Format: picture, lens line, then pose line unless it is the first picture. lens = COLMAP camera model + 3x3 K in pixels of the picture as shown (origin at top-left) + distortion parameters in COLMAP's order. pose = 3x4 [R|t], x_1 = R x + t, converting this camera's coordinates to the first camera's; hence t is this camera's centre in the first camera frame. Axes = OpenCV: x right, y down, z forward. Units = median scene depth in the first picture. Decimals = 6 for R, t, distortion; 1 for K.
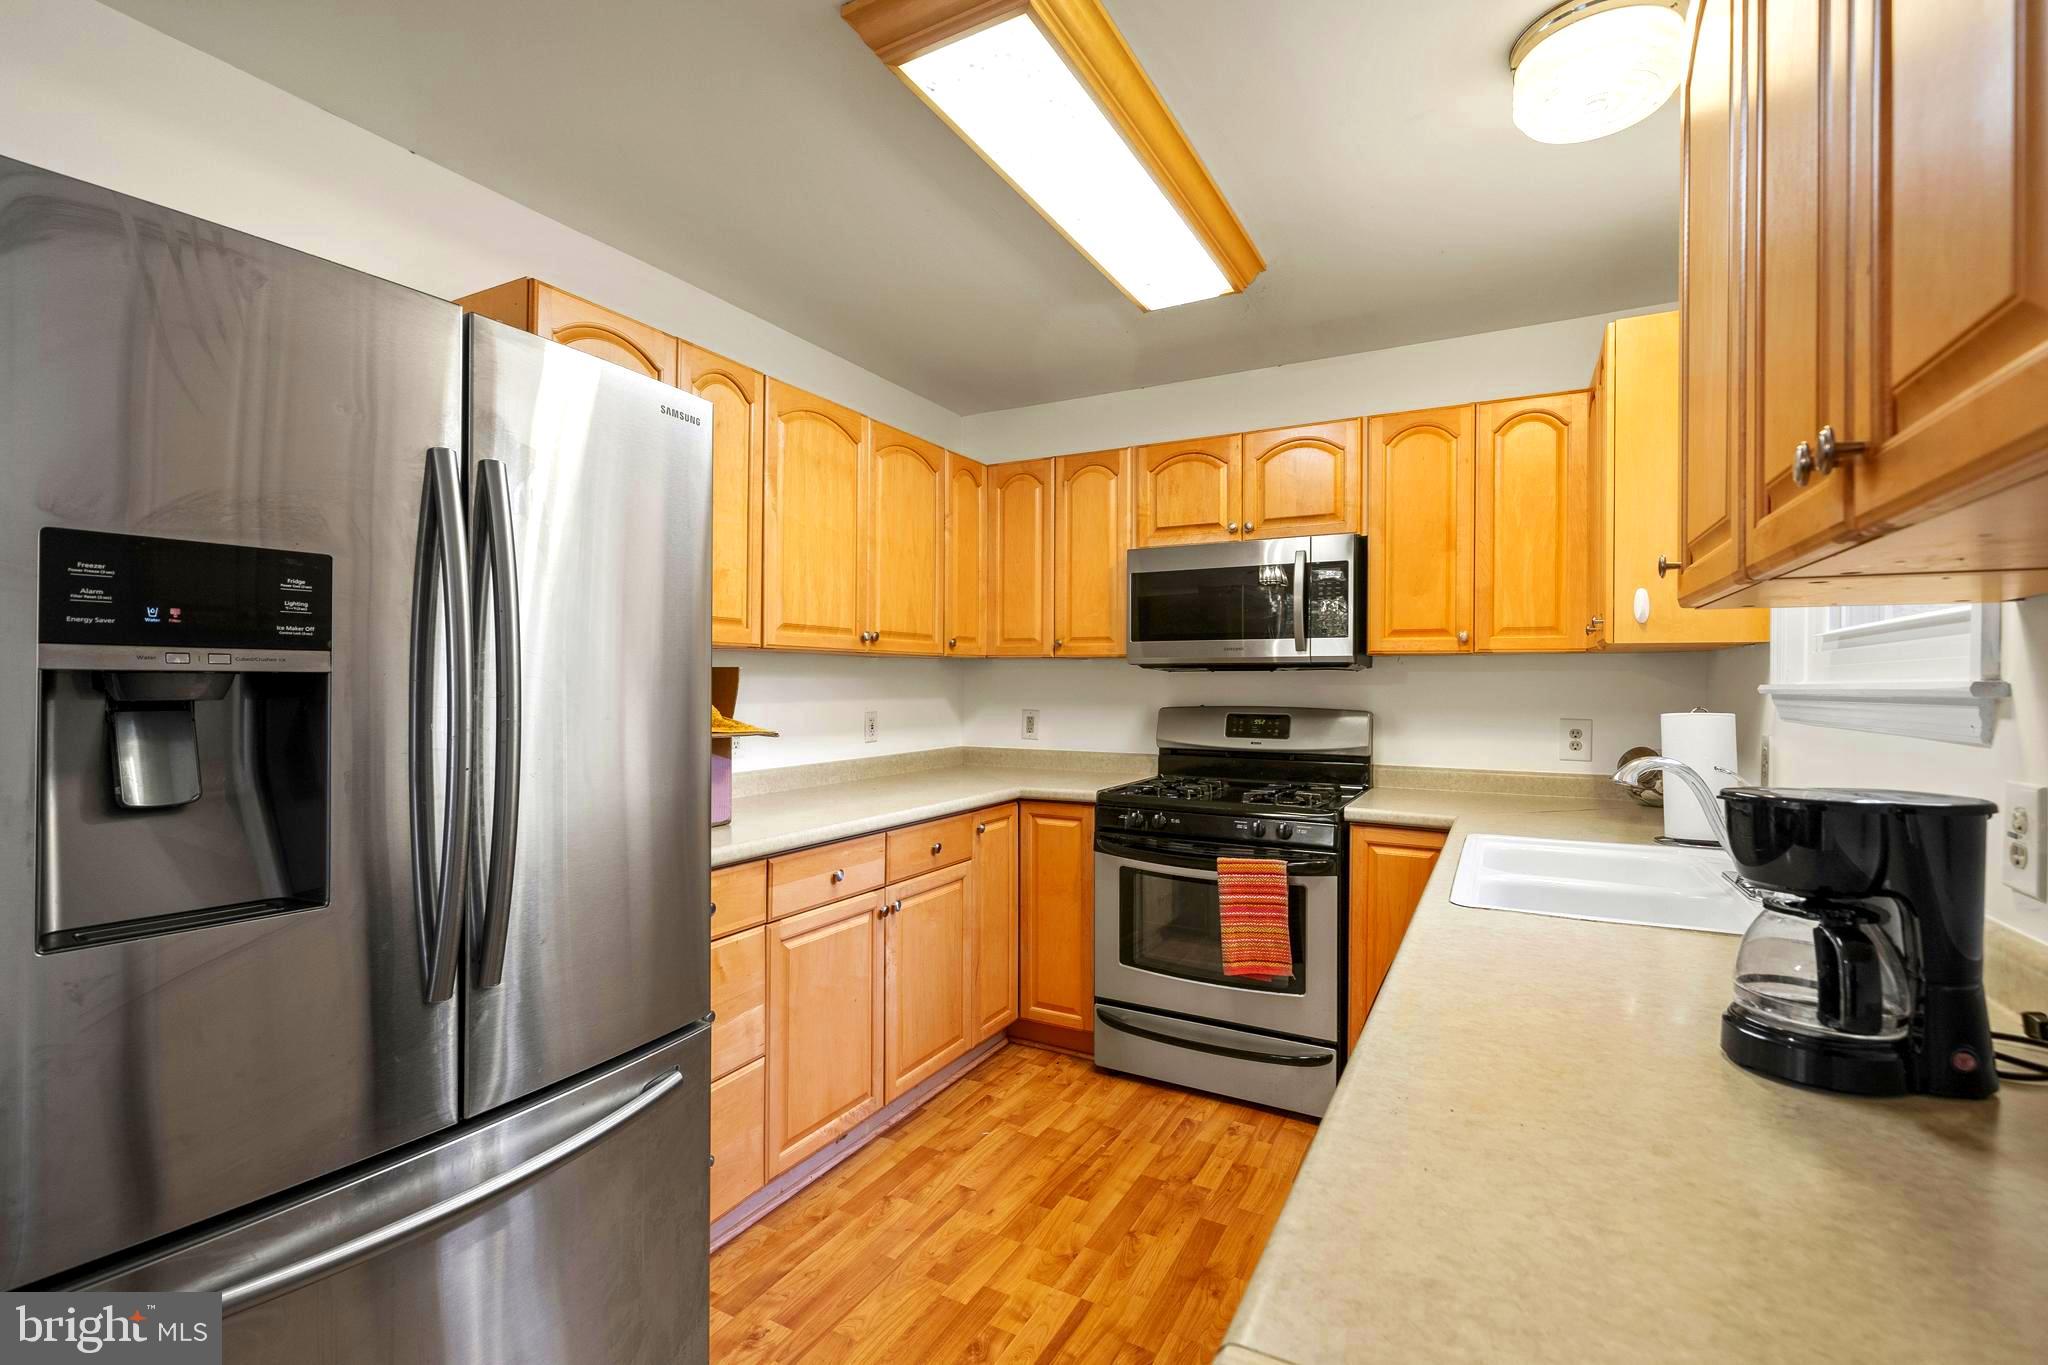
lens RADIAL K [[925.8, 0, 991.0], [0, 925.8, 679.5], [0, 0, 1]] dist [0.002731, 0.000756]
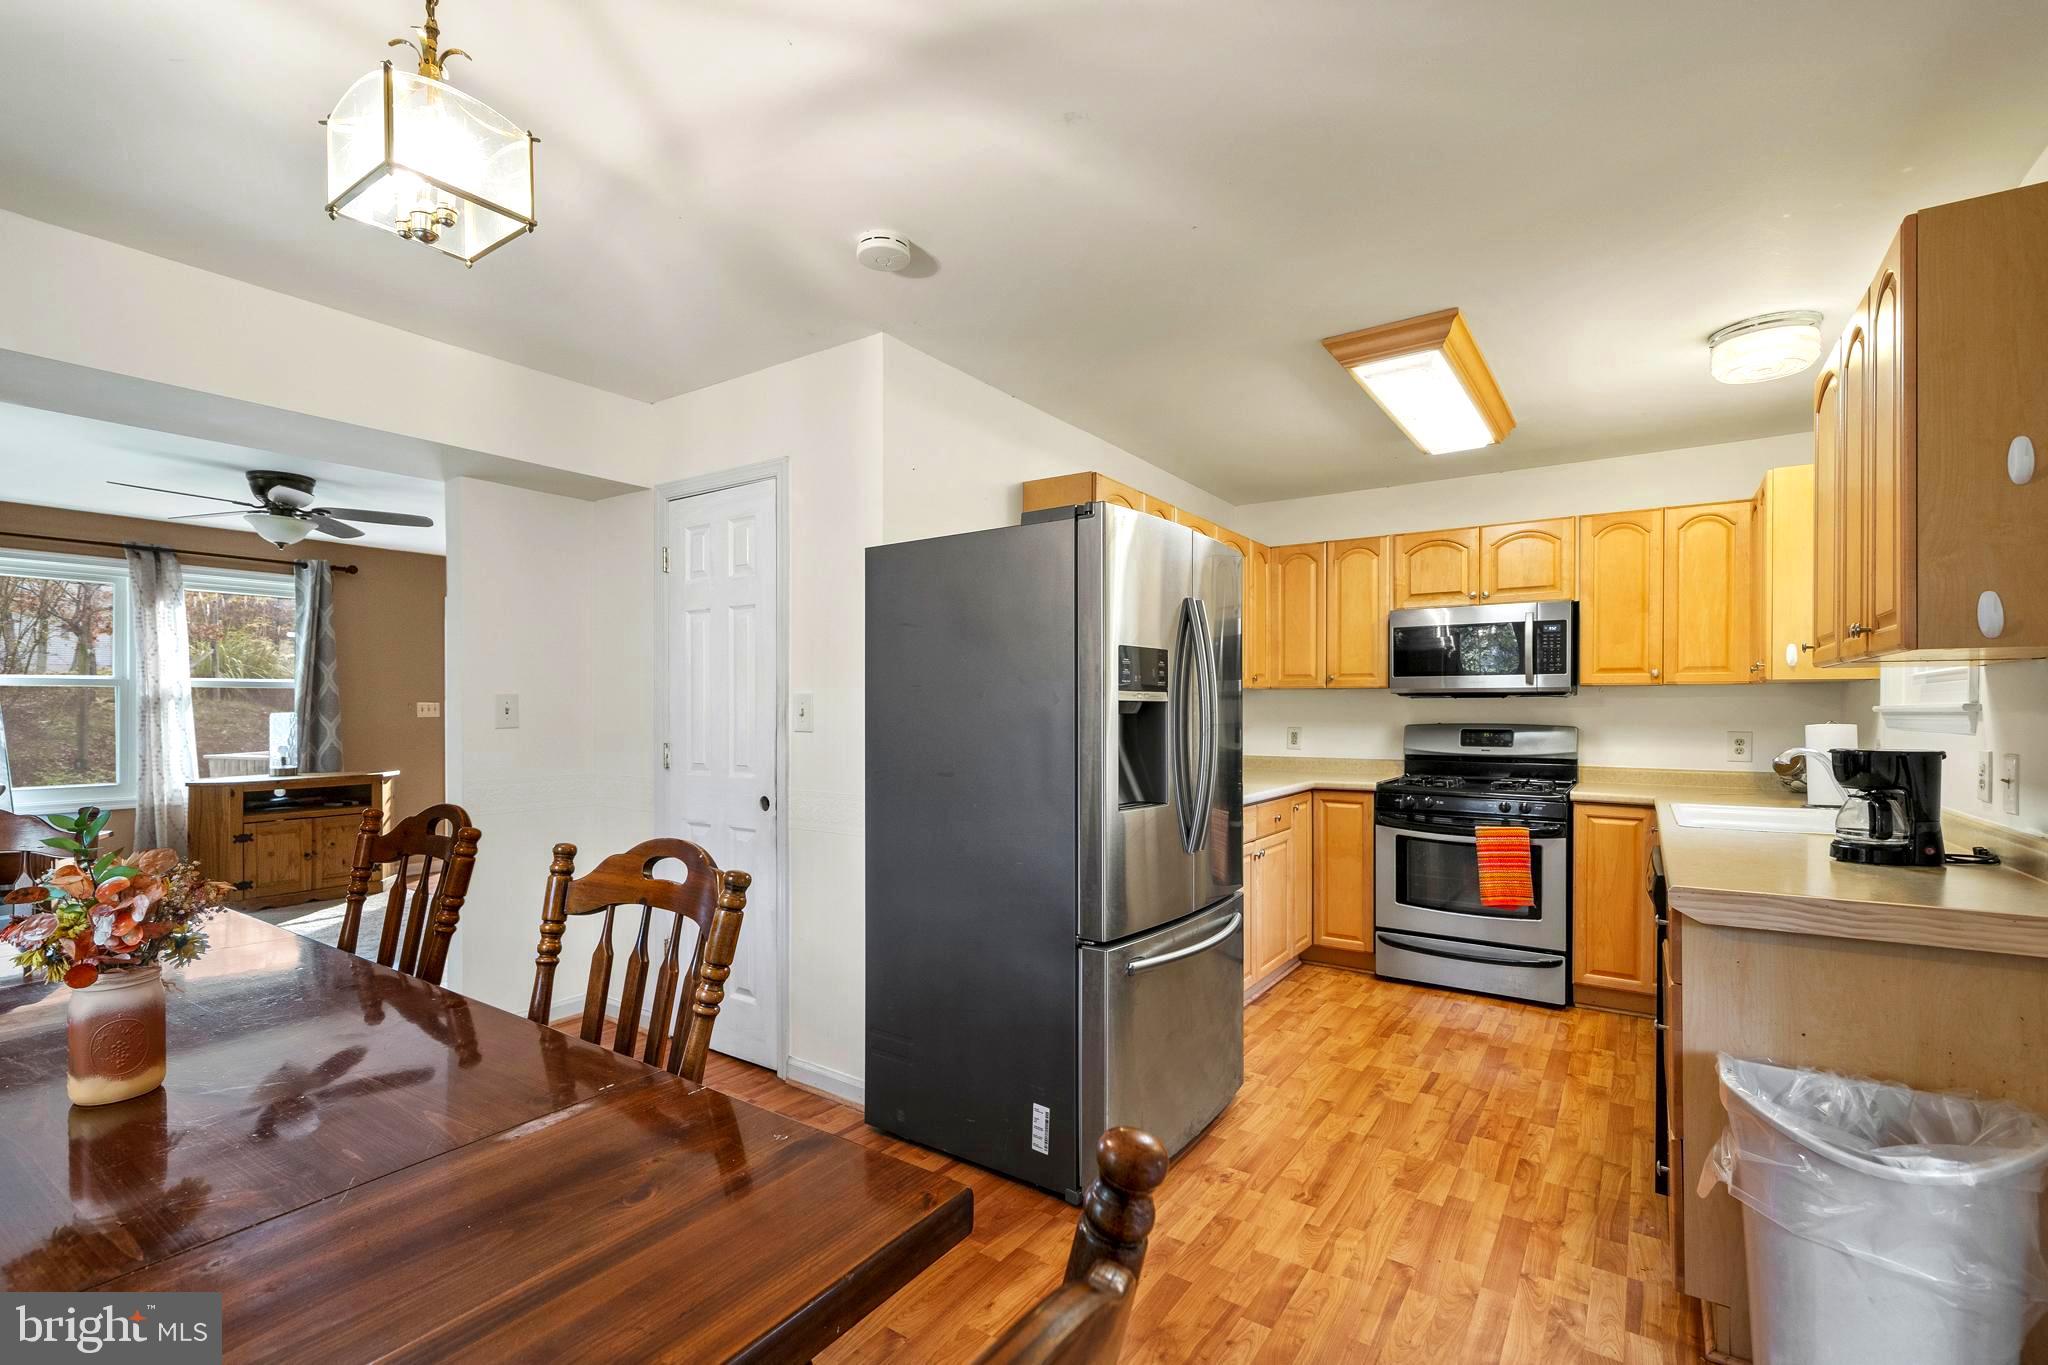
lens RADIAL K [[925.8, 0, 989.0], [0, 925.8, 707.9], [0, 0, 1]] dist [0.002731, 0.000756]
pose [[0.995060, -0.002500, -0.099244, -0.366707], [0.002814, 0.999991, 0.003027, -0.000267], [0.099235, -0.003291, 0.995059, -0.517363]]
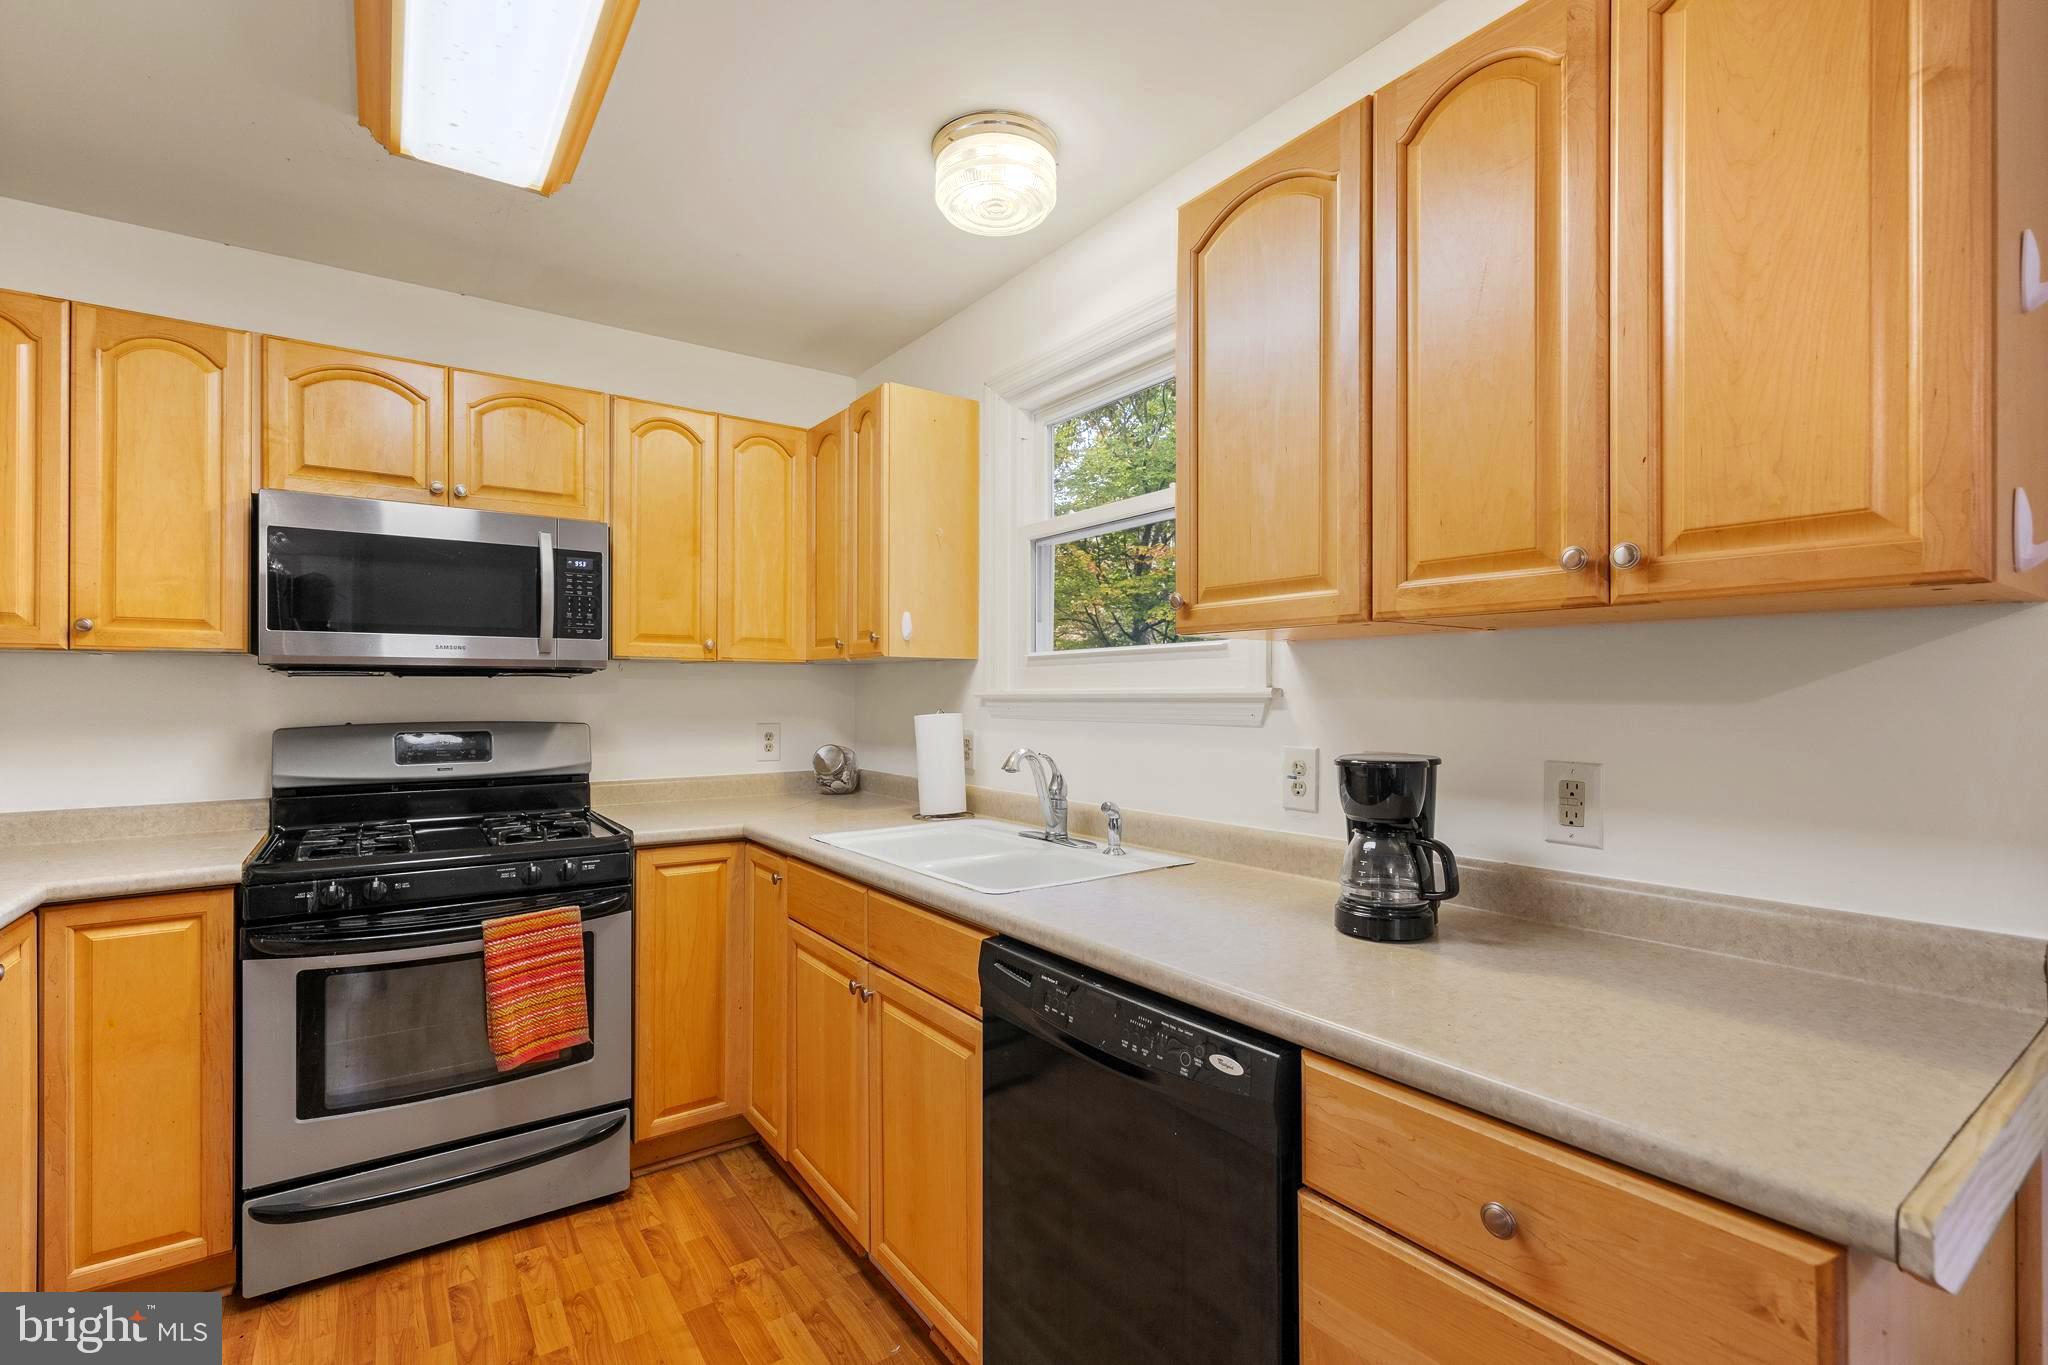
lens RADIAL K [[925.8, 0, 1016.7], [0, 925.8, 686.8], [0, 0, 1]] dist [0.002731, 0.000756]
pose [[0.425979, 0.000077, 0.904733, -0.254891], [0.000014, 1.000000, -0.000091, -0.000523], [-0.904733, 0.000051, 0.425979, 0.276510]]
